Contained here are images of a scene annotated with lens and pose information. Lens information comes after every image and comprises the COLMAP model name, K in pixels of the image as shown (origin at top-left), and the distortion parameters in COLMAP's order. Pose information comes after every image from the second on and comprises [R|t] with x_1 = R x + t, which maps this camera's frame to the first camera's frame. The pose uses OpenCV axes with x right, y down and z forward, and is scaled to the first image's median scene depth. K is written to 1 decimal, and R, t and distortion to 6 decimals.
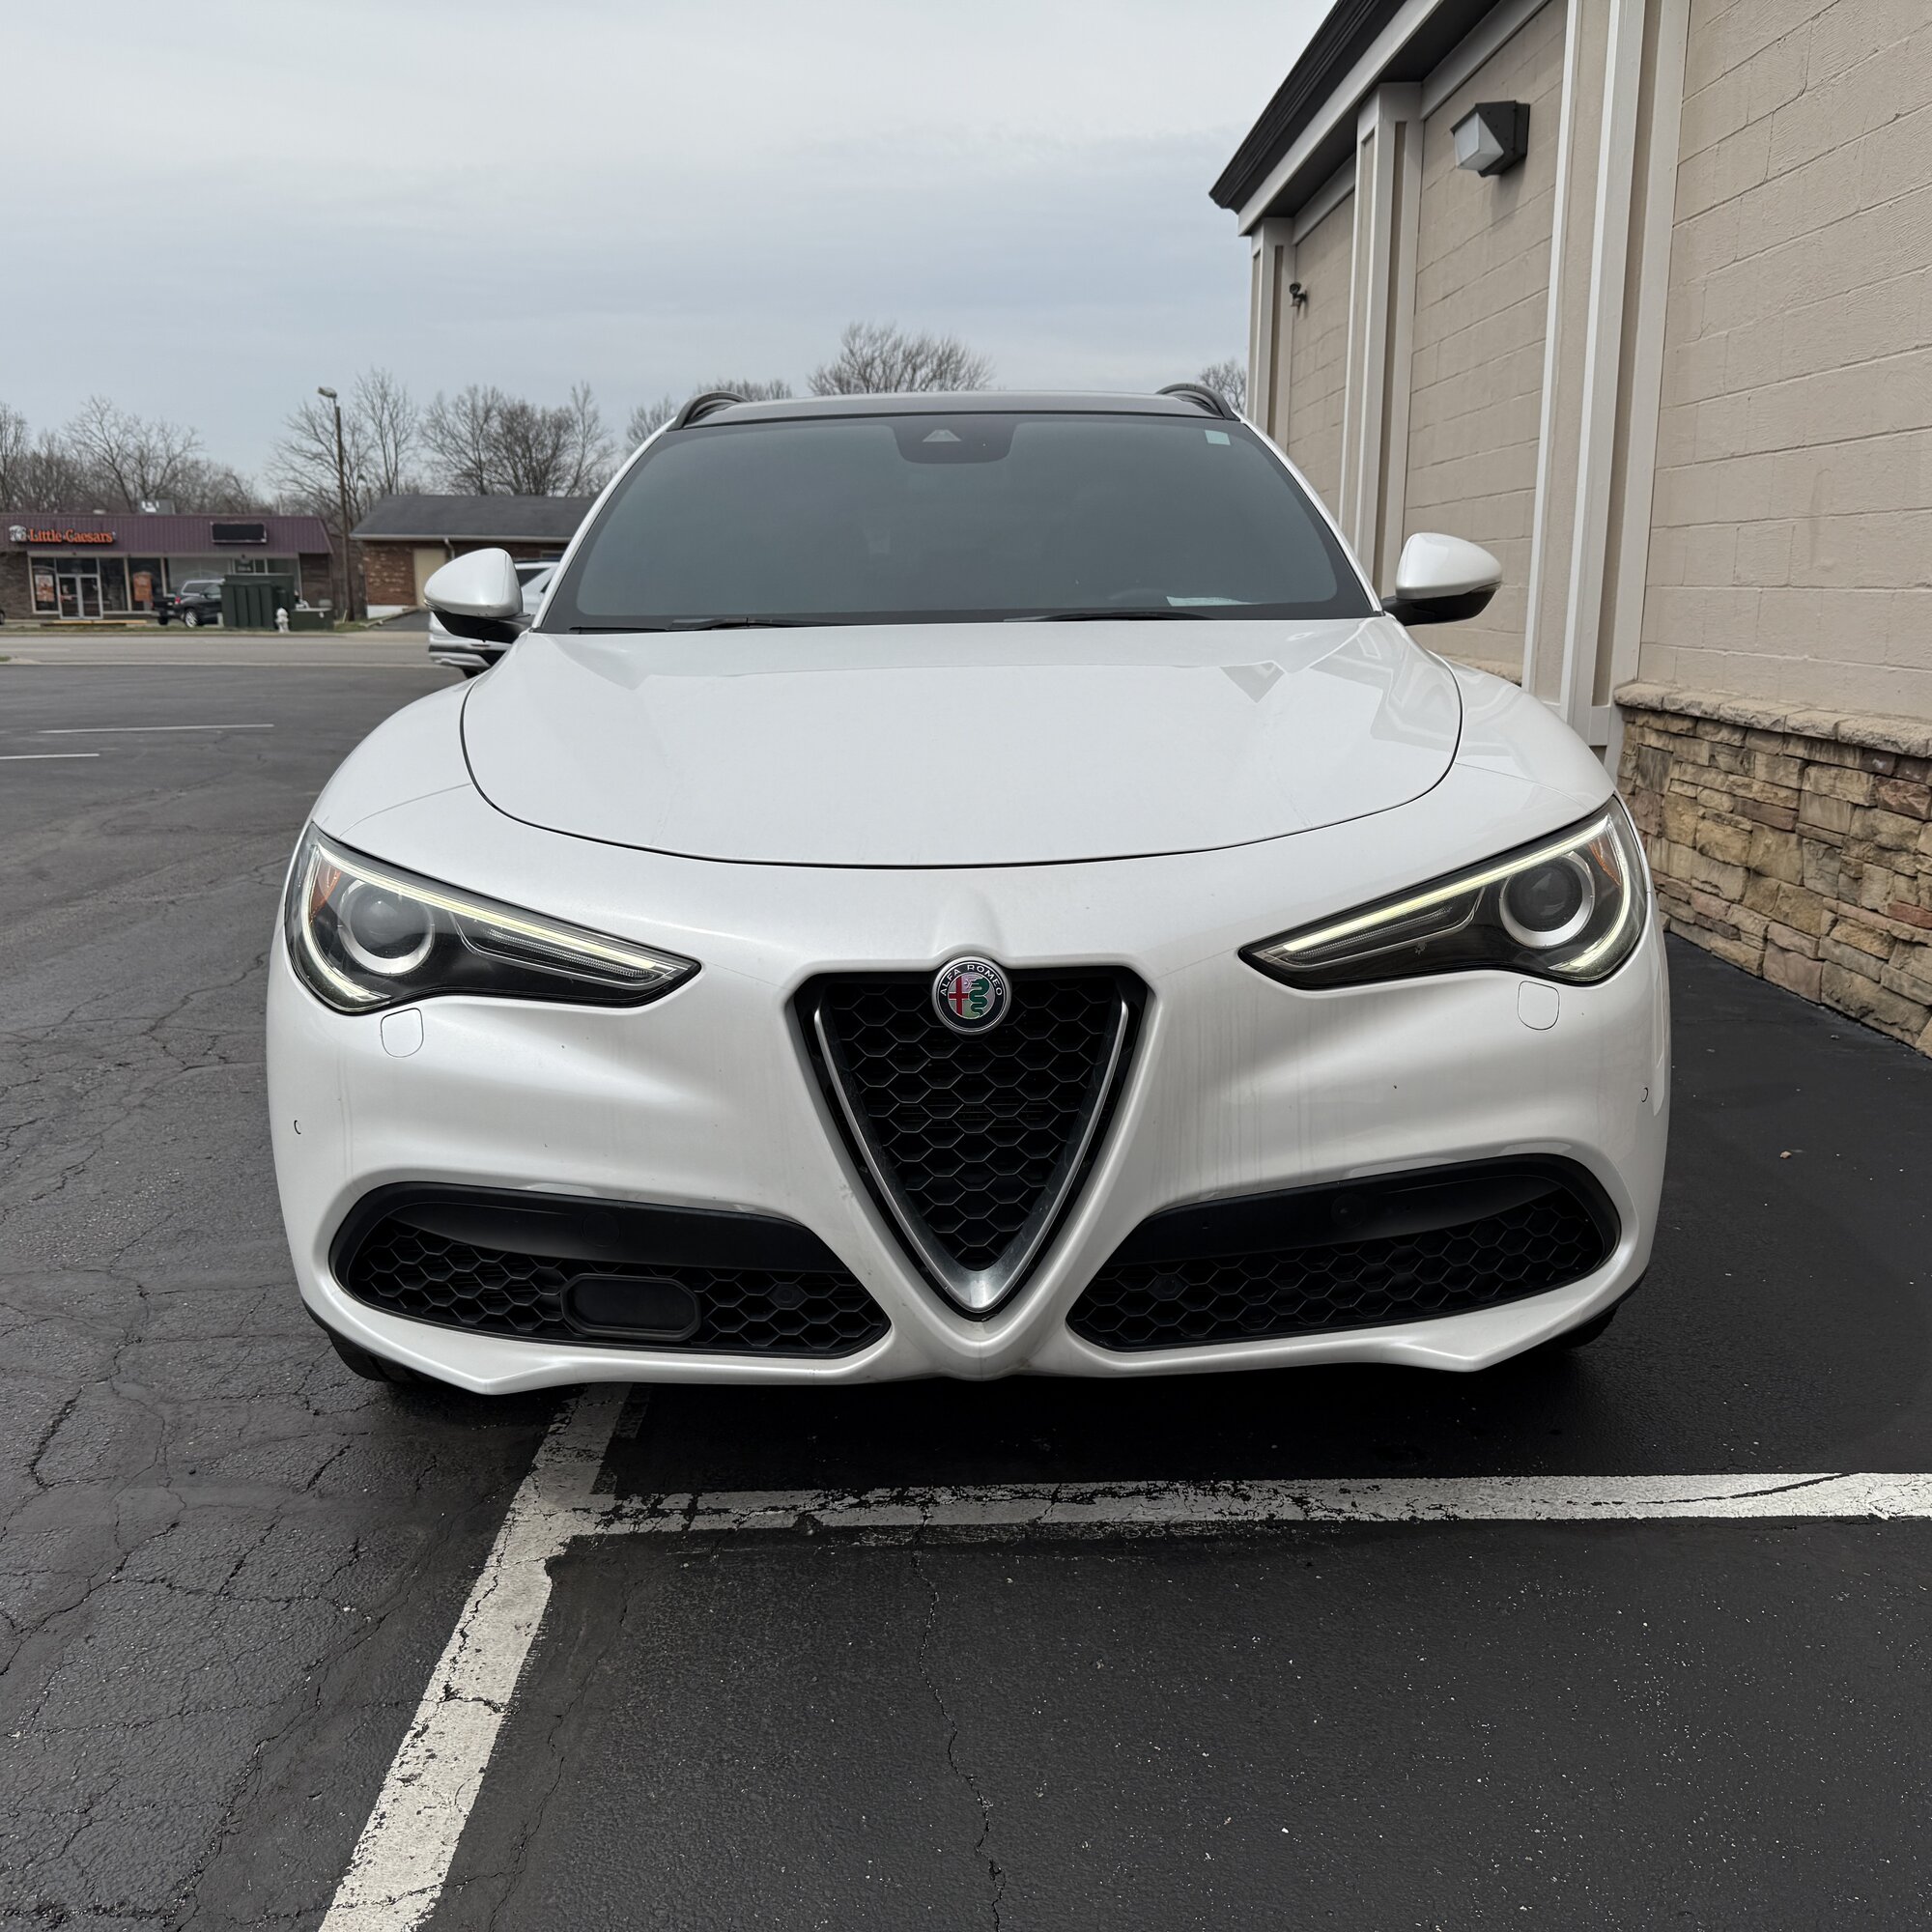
lens RADIAL K [[1822.4, 0, 989.7], [0, 1822.4, 940.9], [0, 0, 1]] dist [0.074920, -0.087117]
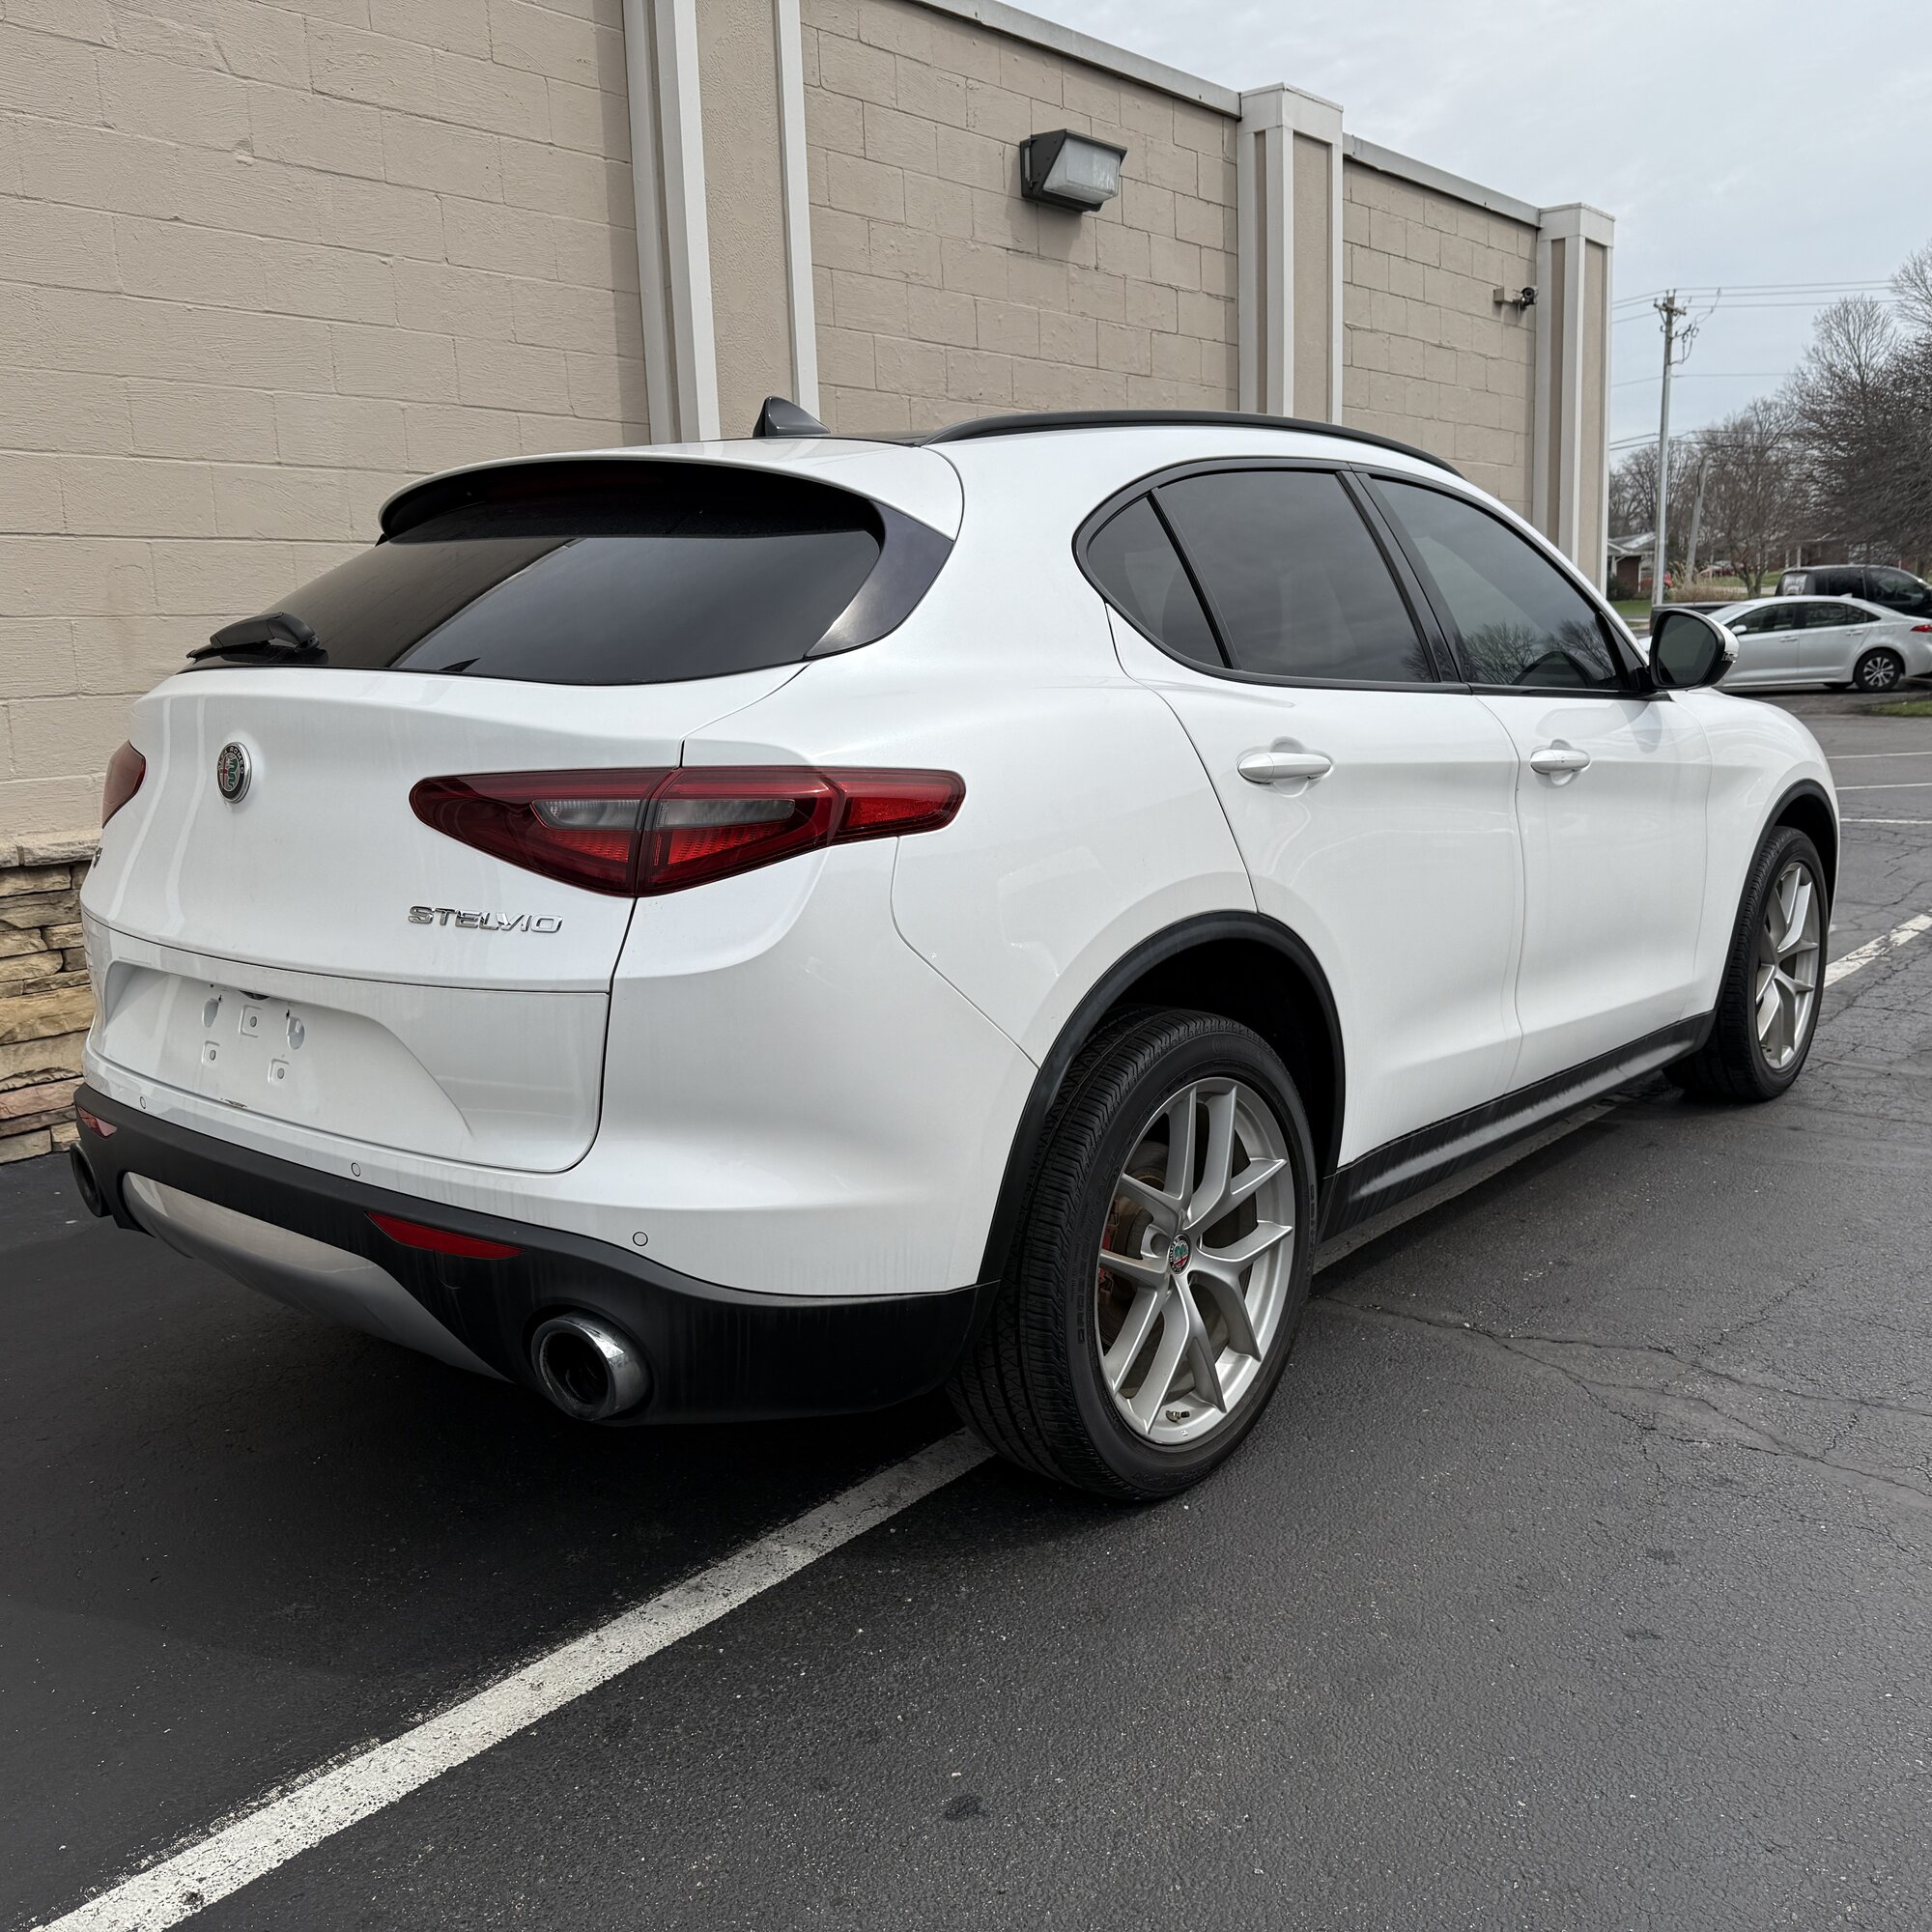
lens RADIAL K [[1788.6, 0, 966.0], [0, 1788.6, 966.0], [0, 0, 1]] dist [0.033494, -0.049277]
pose [[-0.743913, -0.094190, 0.661605, -1.005518], [0.159868, 0.936189, 0.313037, -0.613776], [-0.648873, 0.338641, -0.681386, 3.056908]]
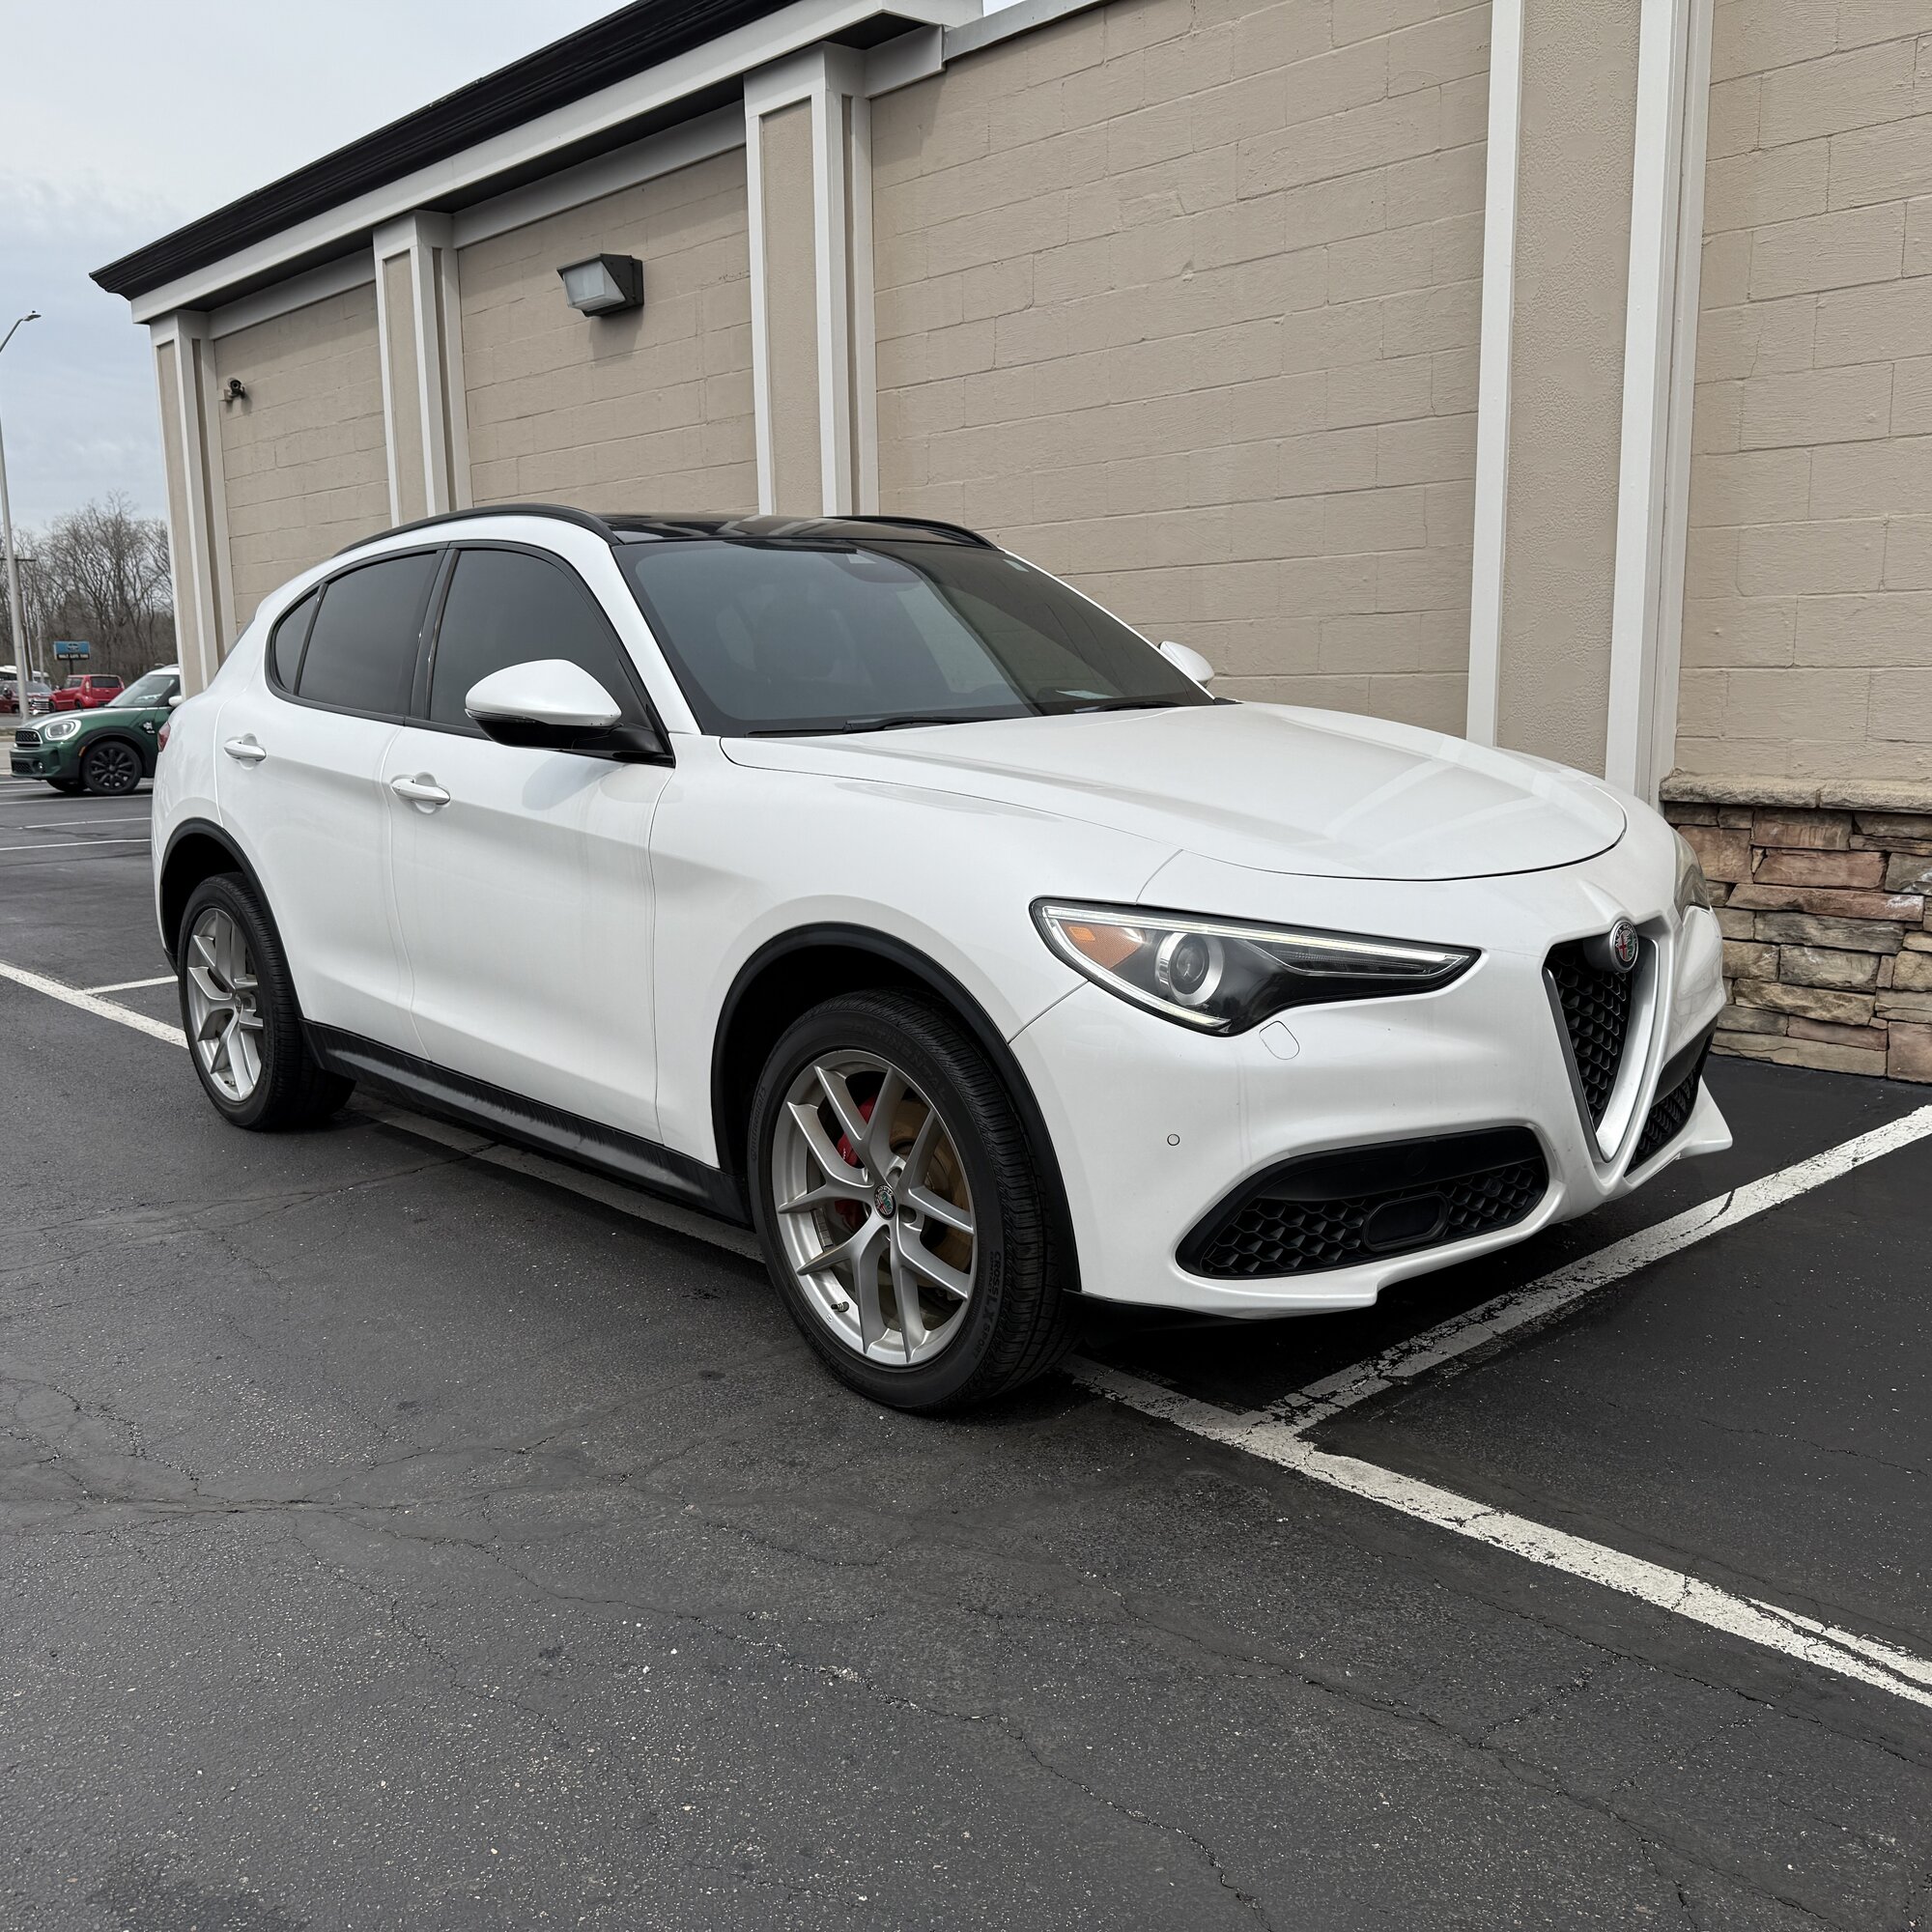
lens RADIAL K [[1790.2, 0, 966.0], [0, 1790.2, 966.0], [0, 0, 1]] dist [0.141251, -0.295495]
pose [[0.749492, -0.123046, 0.650477, -1.123453], [0.145028, 0.989225, 0.020020, -0.050639], [-0.645932, 0.079333, 0.759262, 0.172569]]
